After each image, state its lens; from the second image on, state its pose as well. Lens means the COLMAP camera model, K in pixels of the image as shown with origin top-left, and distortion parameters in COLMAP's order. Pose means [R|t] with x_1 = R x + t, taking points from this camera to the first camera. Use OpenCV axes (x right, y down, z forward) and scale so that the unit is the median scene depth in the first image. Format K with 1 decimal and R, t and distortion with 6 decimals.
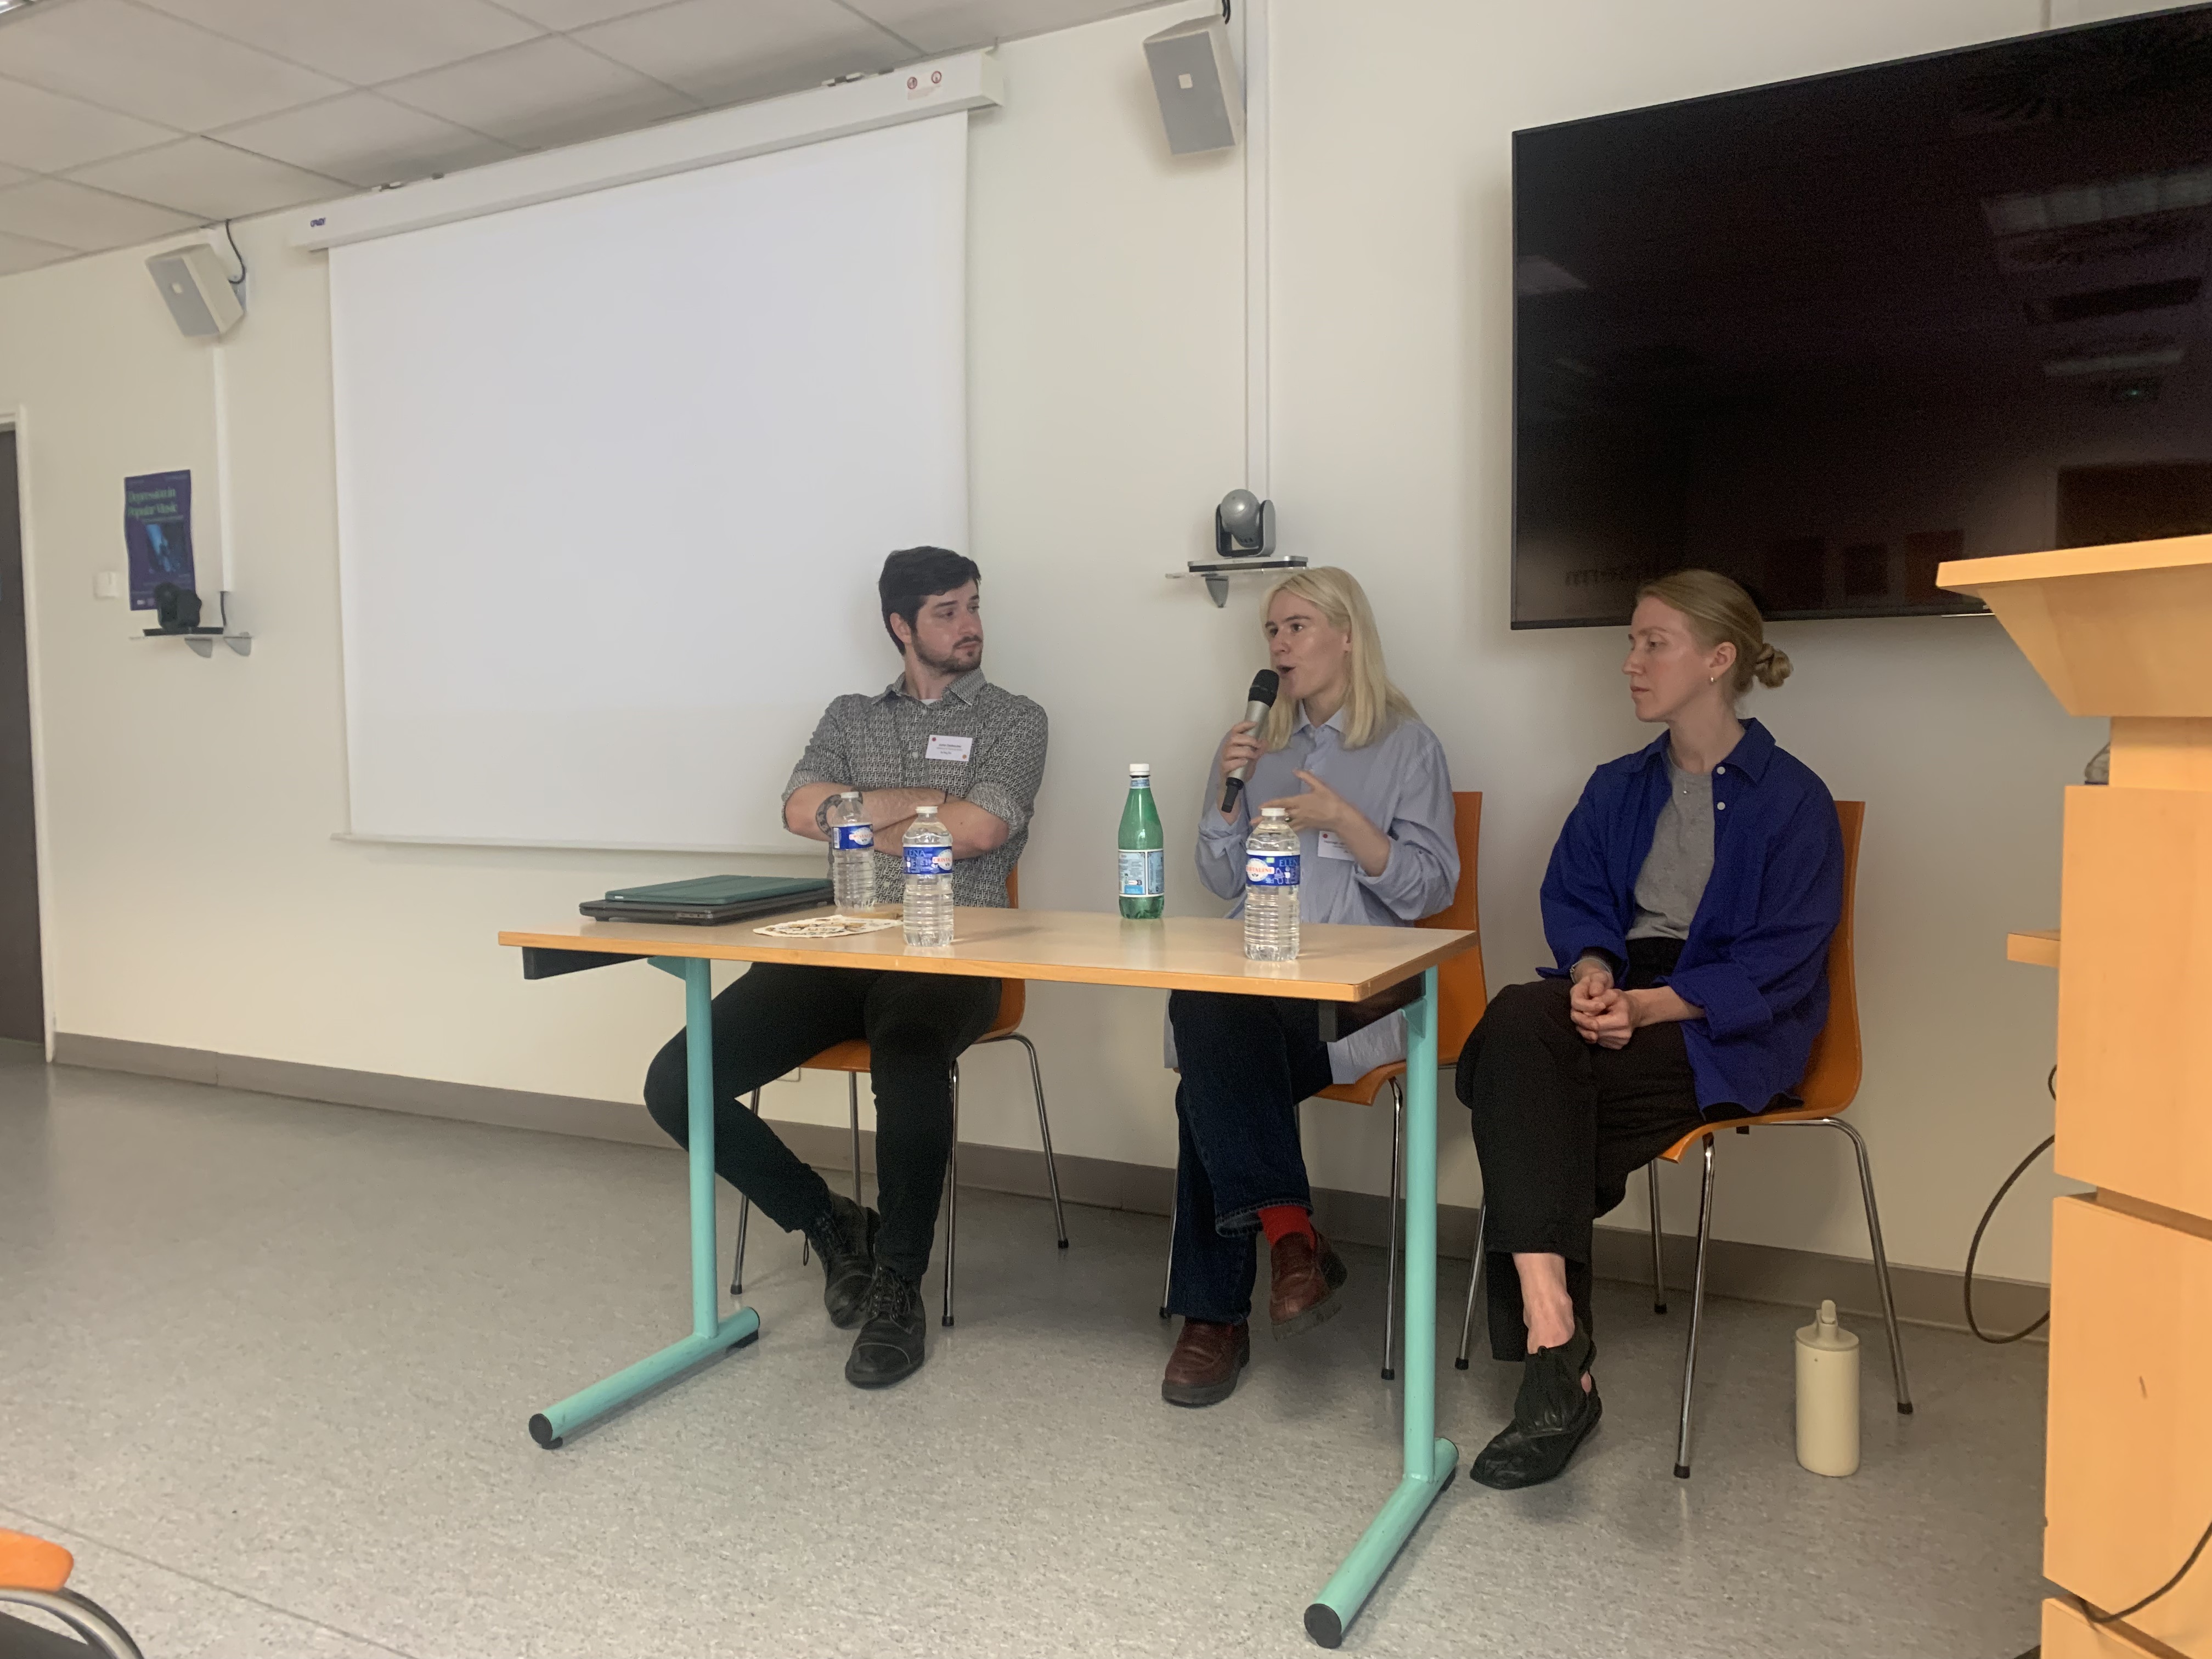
lens RADIAL K [[1692.0, 0, 1083.1], [0, 1692.0, 817.0], [0, 0, 1]] dist [0.036674, -0.033773]
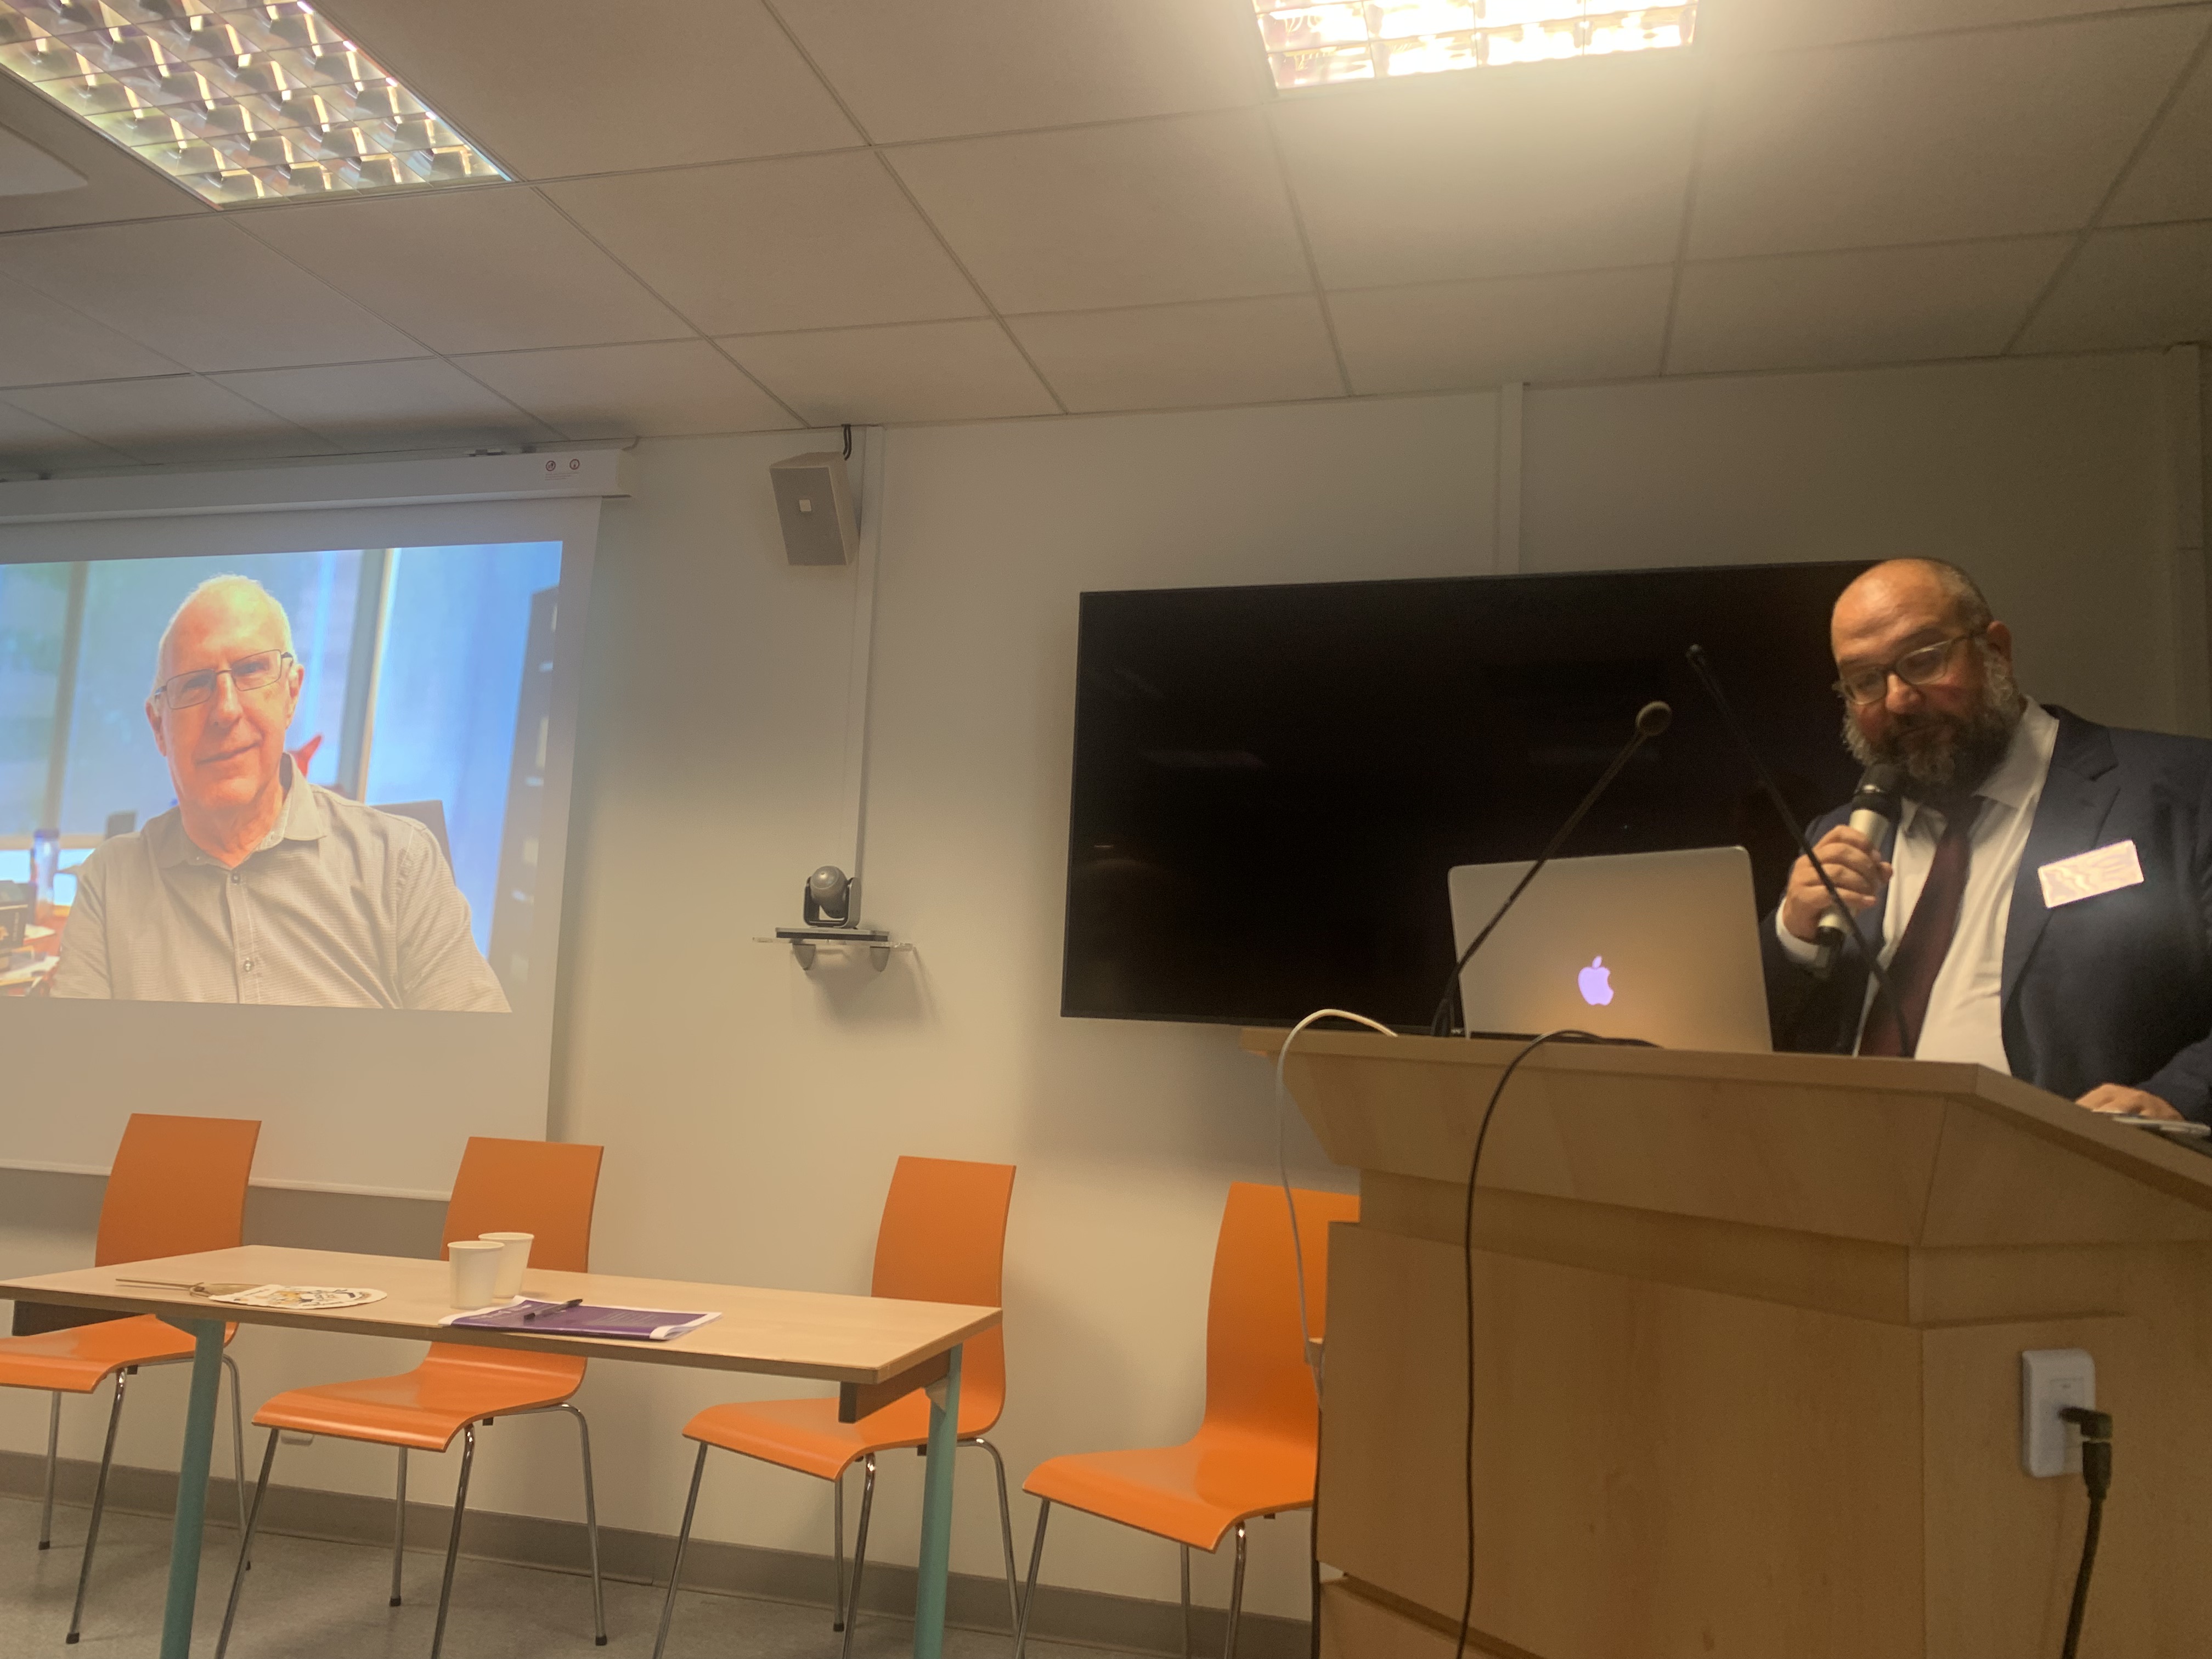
lens RADIAL K [[1692.0, 0, 1086.2], [0, 1692.0, 834.1], [0, 0, 1]] dist [0.036674, -0.033773]
pose [[0.972165, 0.087869, 0.217194, 0.015432], [-0.047481, 0.981662, -0.184620, -0.021865], [-0.229434, 0.169168, 0.958510, -0.065378]]
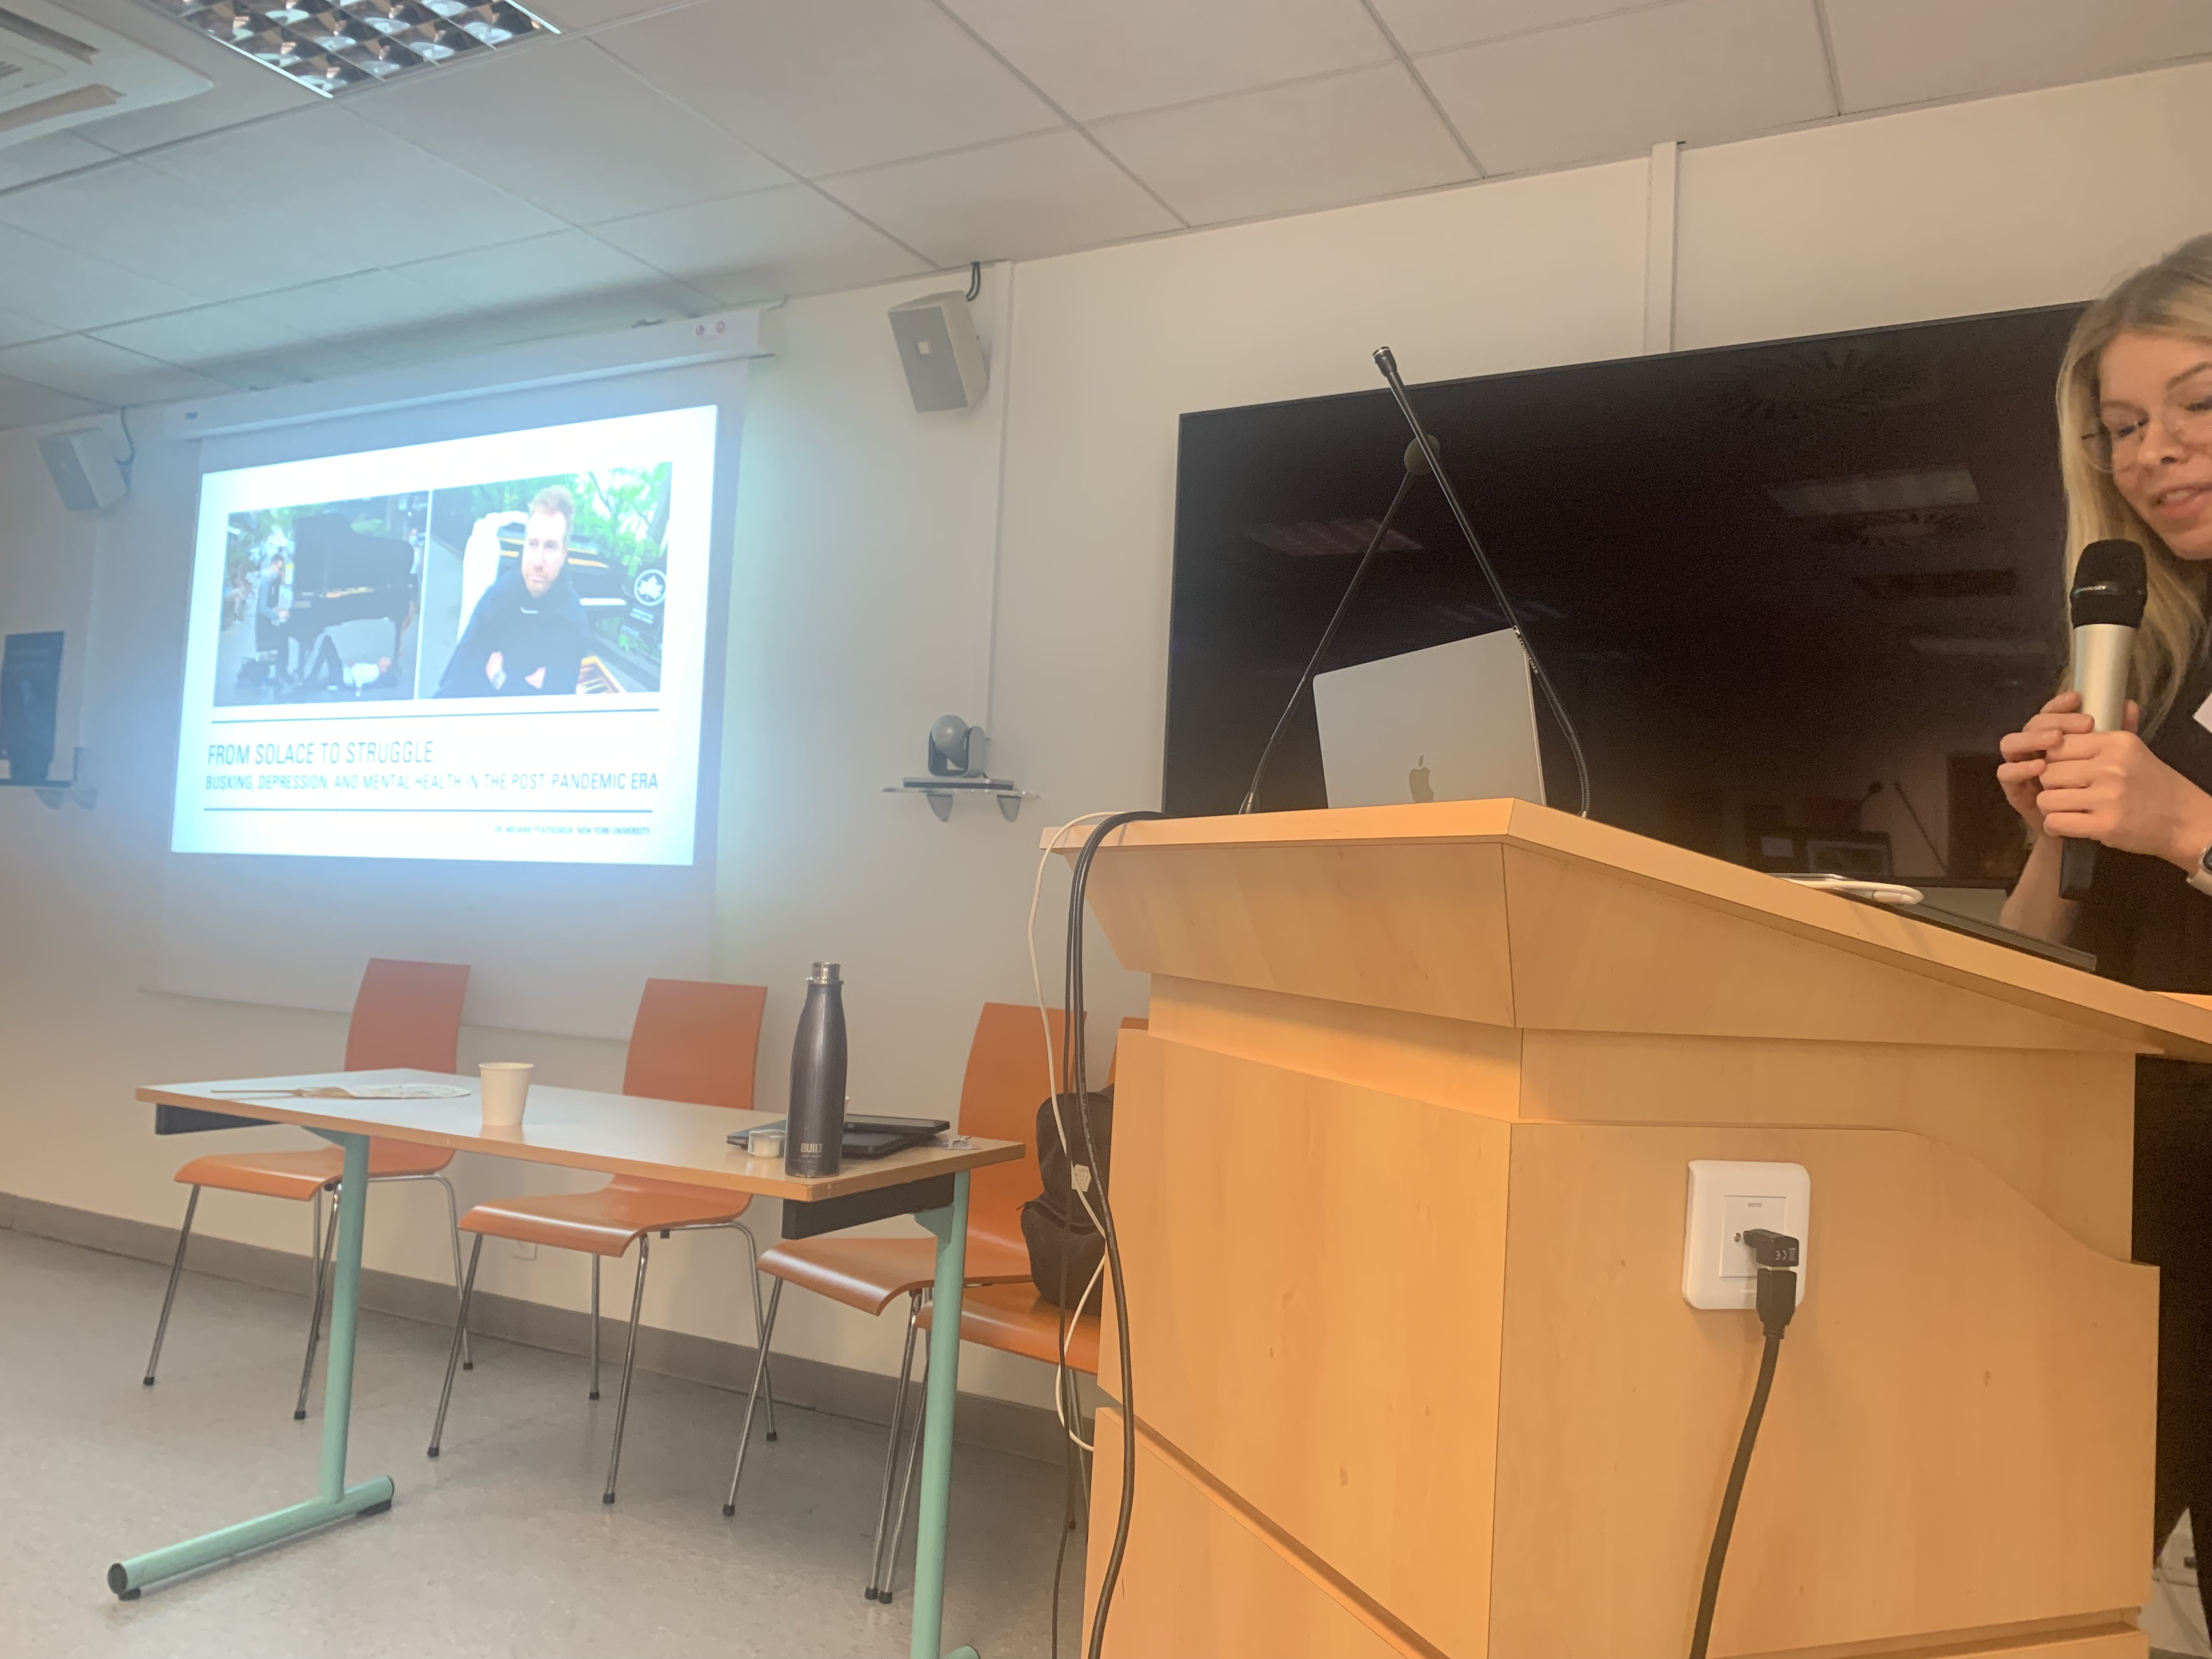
lens RADIAL K [[1692.0, 0, 1085.4], [0, 1692.0, 827.0], [0, 0, 1]] dist [0.036674, -0.033773]
pose [[0.997956, 0.063101, -0.010091, 0.179590], [-0.063830, 0.991844, -0.110321, -0.010150], [0.003048, 0.110739, 0.993845, -0.050669]]
